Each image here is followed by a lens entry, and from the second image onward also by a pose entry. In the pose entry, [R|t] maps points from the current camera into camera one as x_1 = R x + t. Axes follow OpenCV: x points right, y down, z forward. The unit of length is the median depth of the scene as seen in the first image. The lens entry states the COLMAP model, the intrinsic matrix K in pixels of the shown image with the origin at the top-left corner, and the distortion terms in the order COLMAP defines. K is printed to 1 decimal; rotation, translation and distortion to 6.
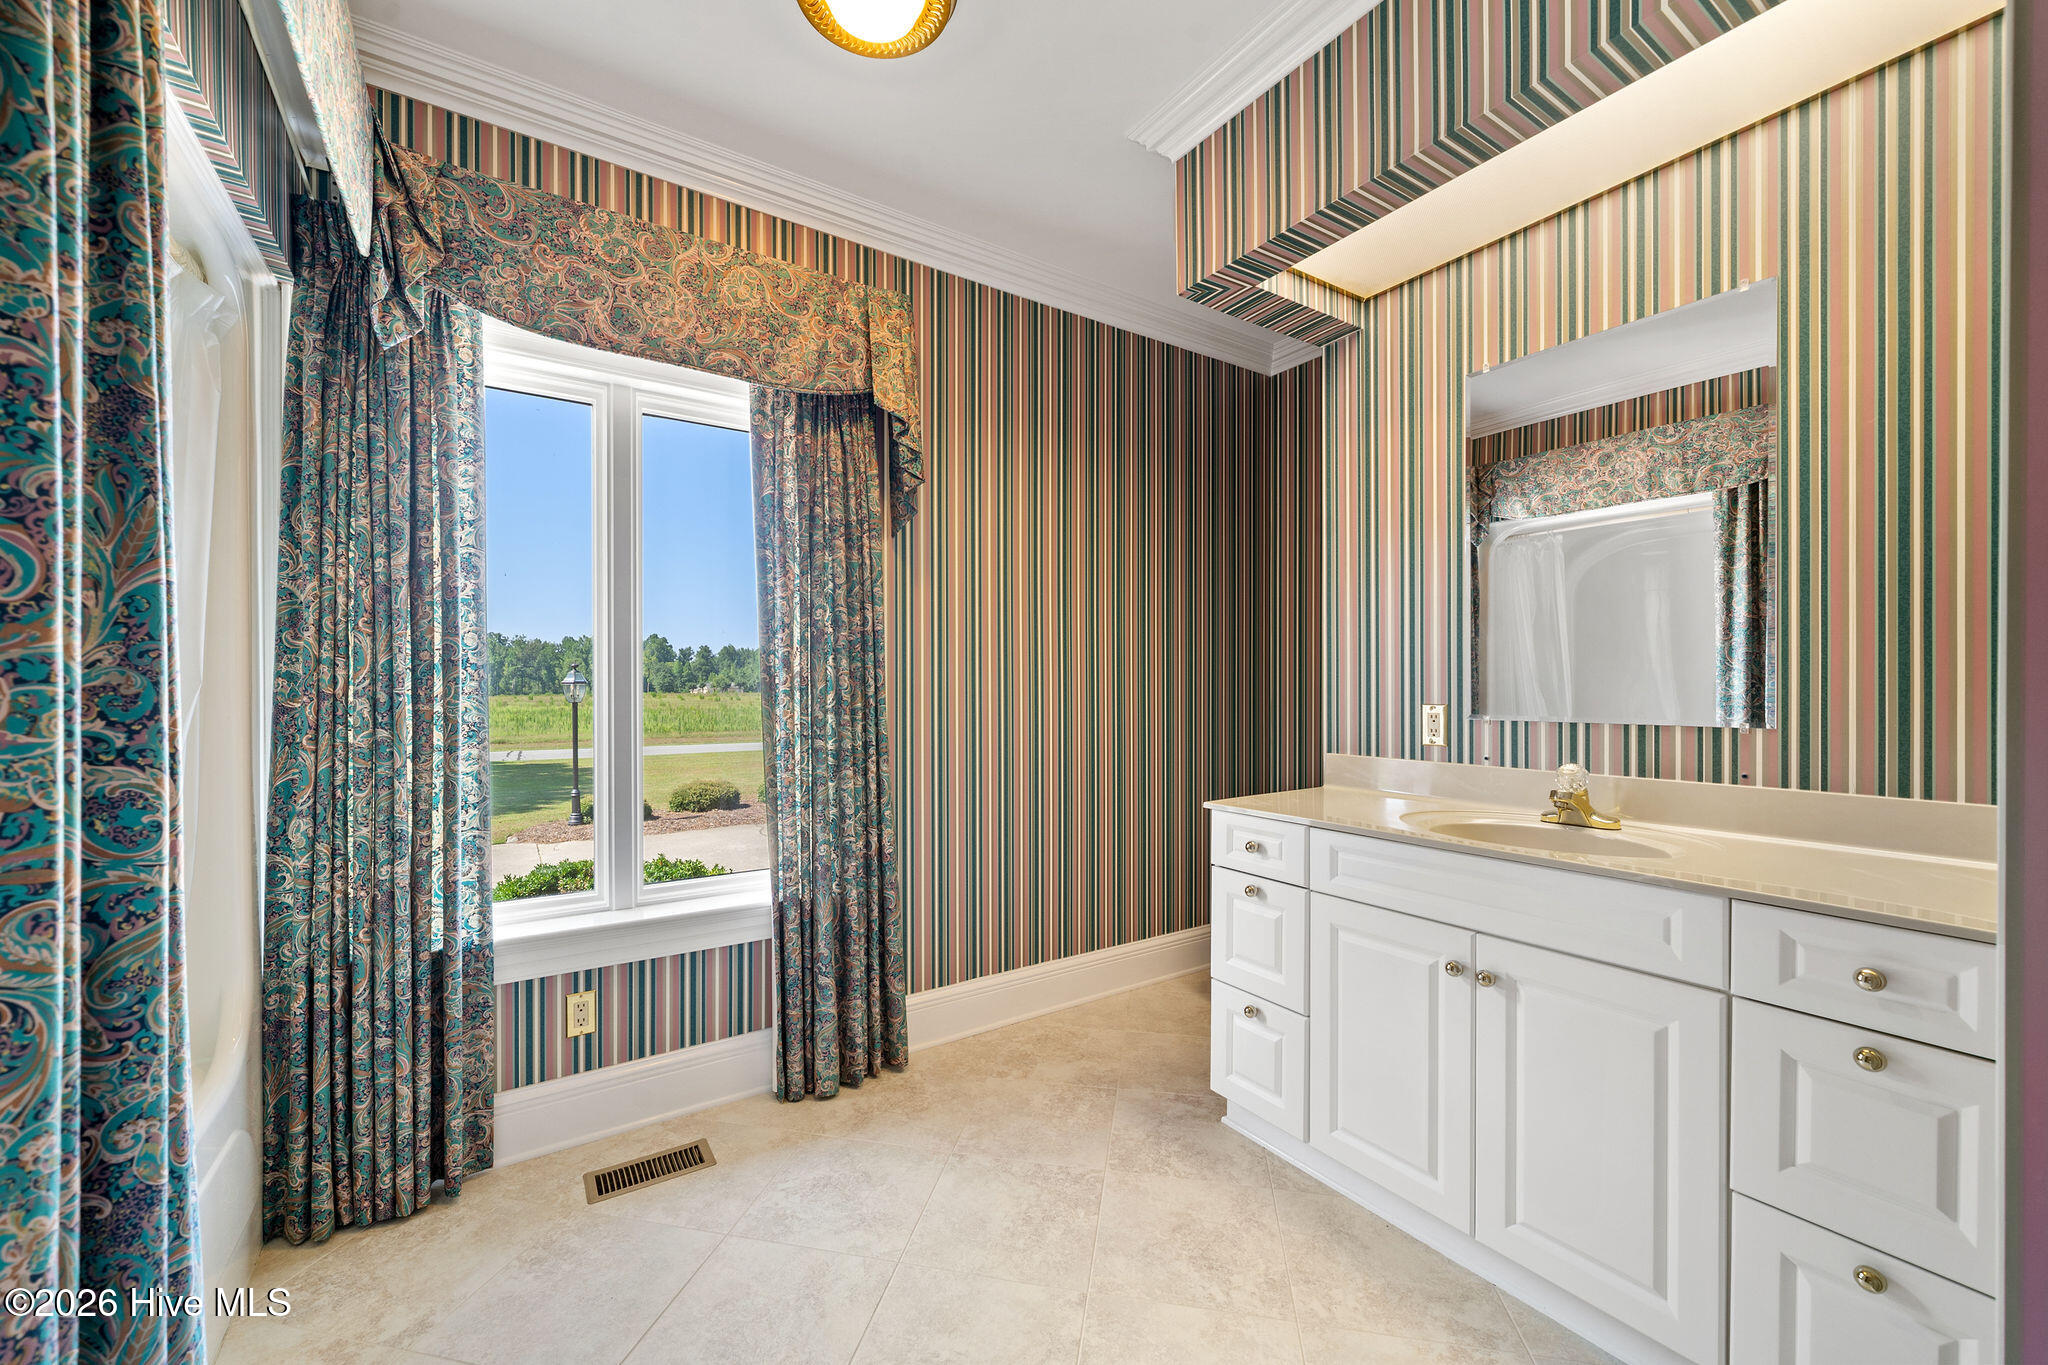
lens RADIAL K [[789.1, 0, 1023.5], [0, 789.1, 684.6], [0, 0, 1]] dist [-0.000257, -0.000004]
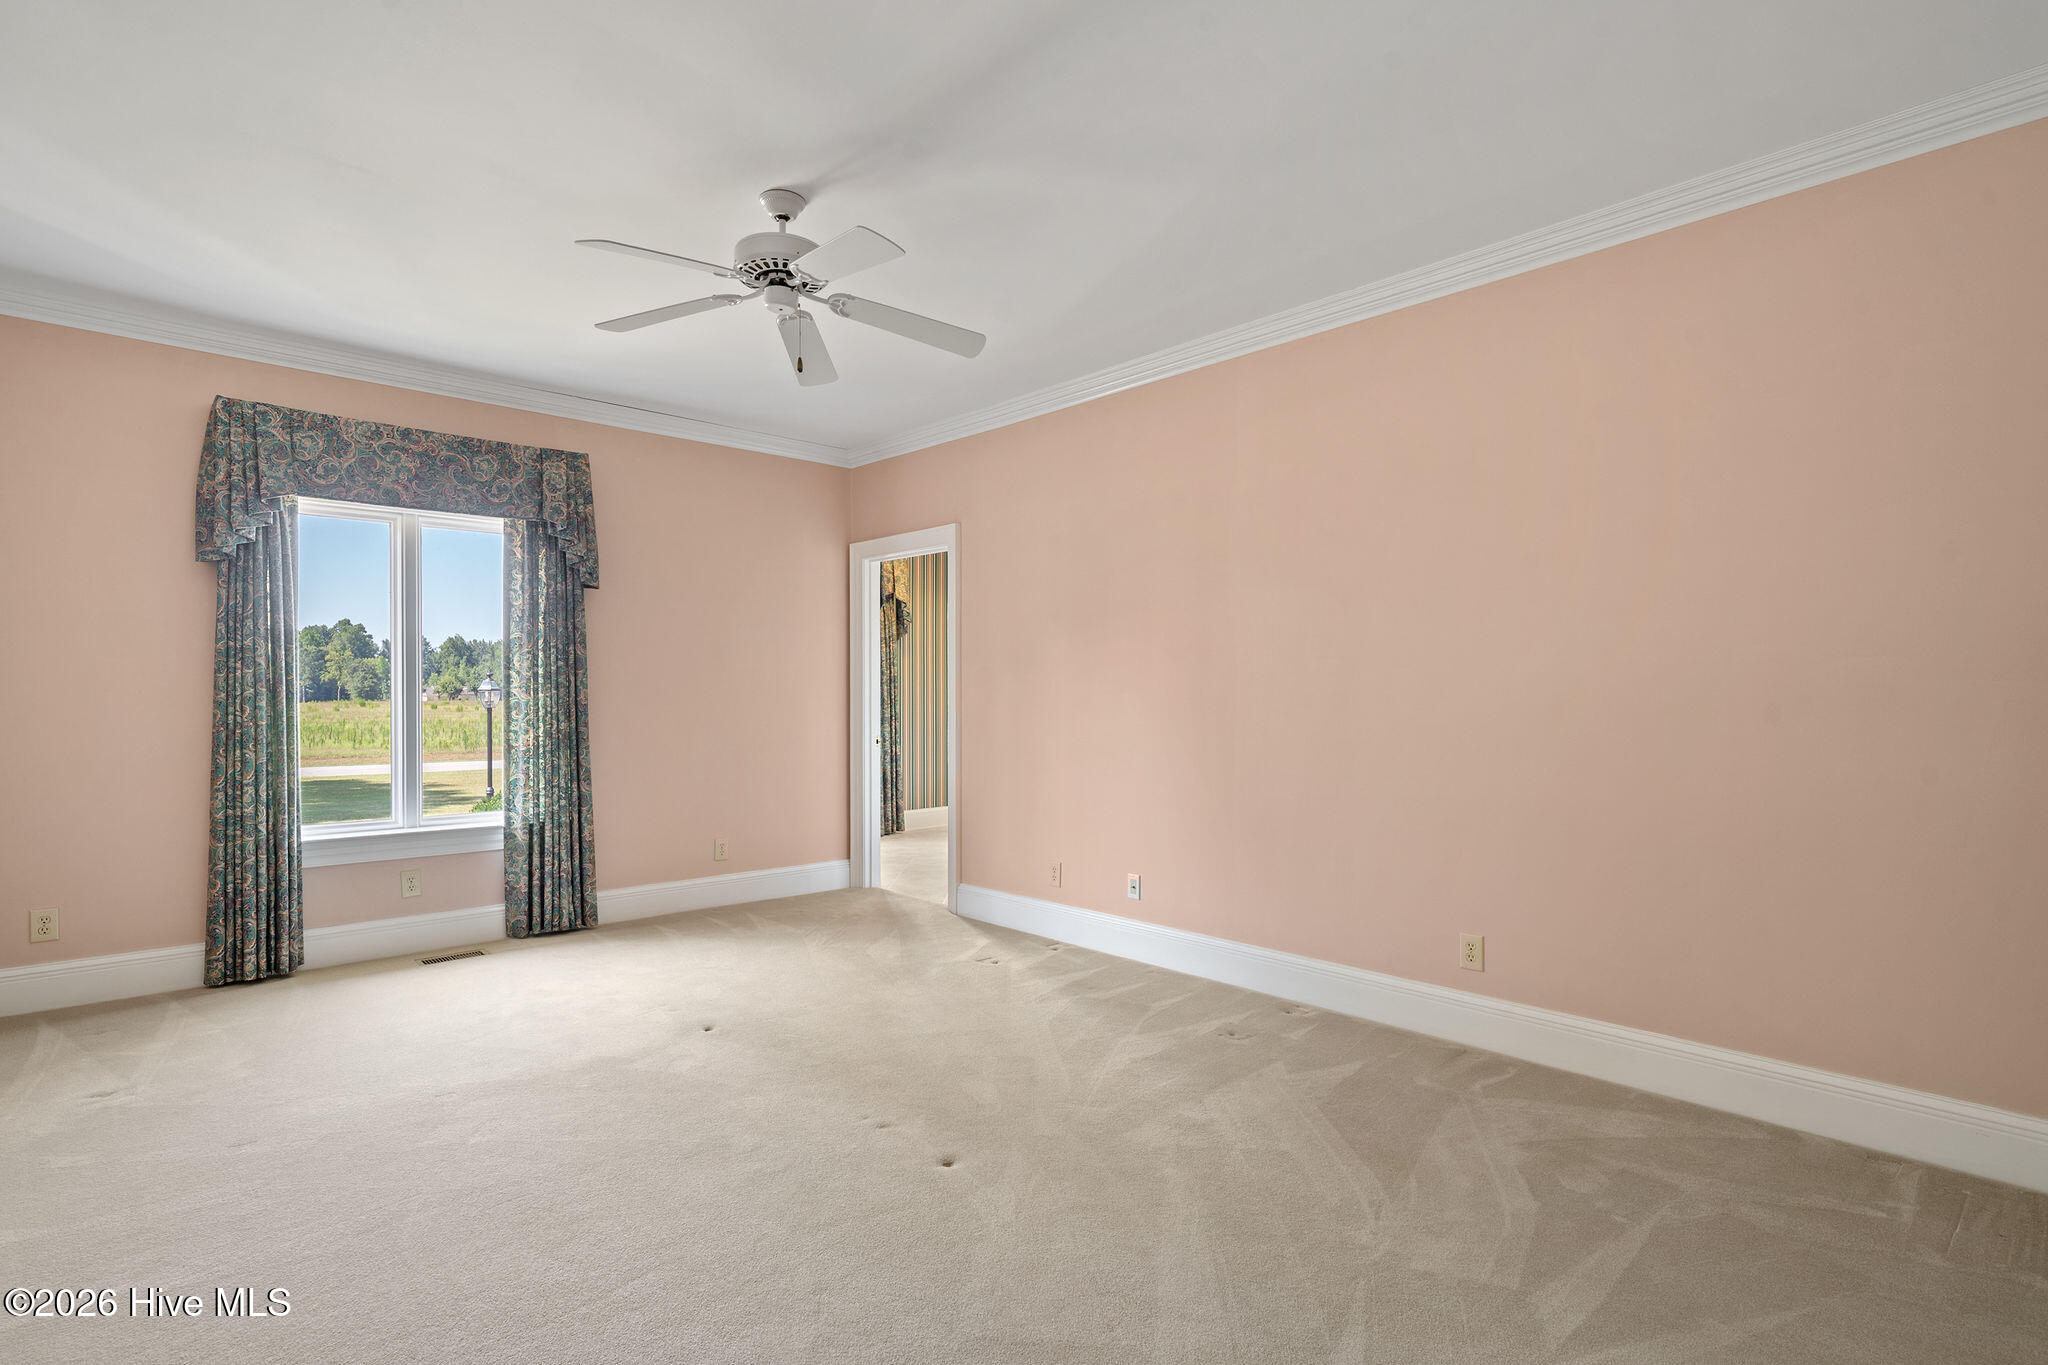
lens RADIAL K [[958.3, 0, 1022.4], [0, 958.3, 684.9], [0, 0, 1]] dist [0.000527, -0.000017]
pose [[0.988682, -0.000381, 0.150026, -0.248736], [0.000918, 0.999993, -0.003513, -0.022053], [-0.150023, 0.003611, 0.988676, -2.470217]]
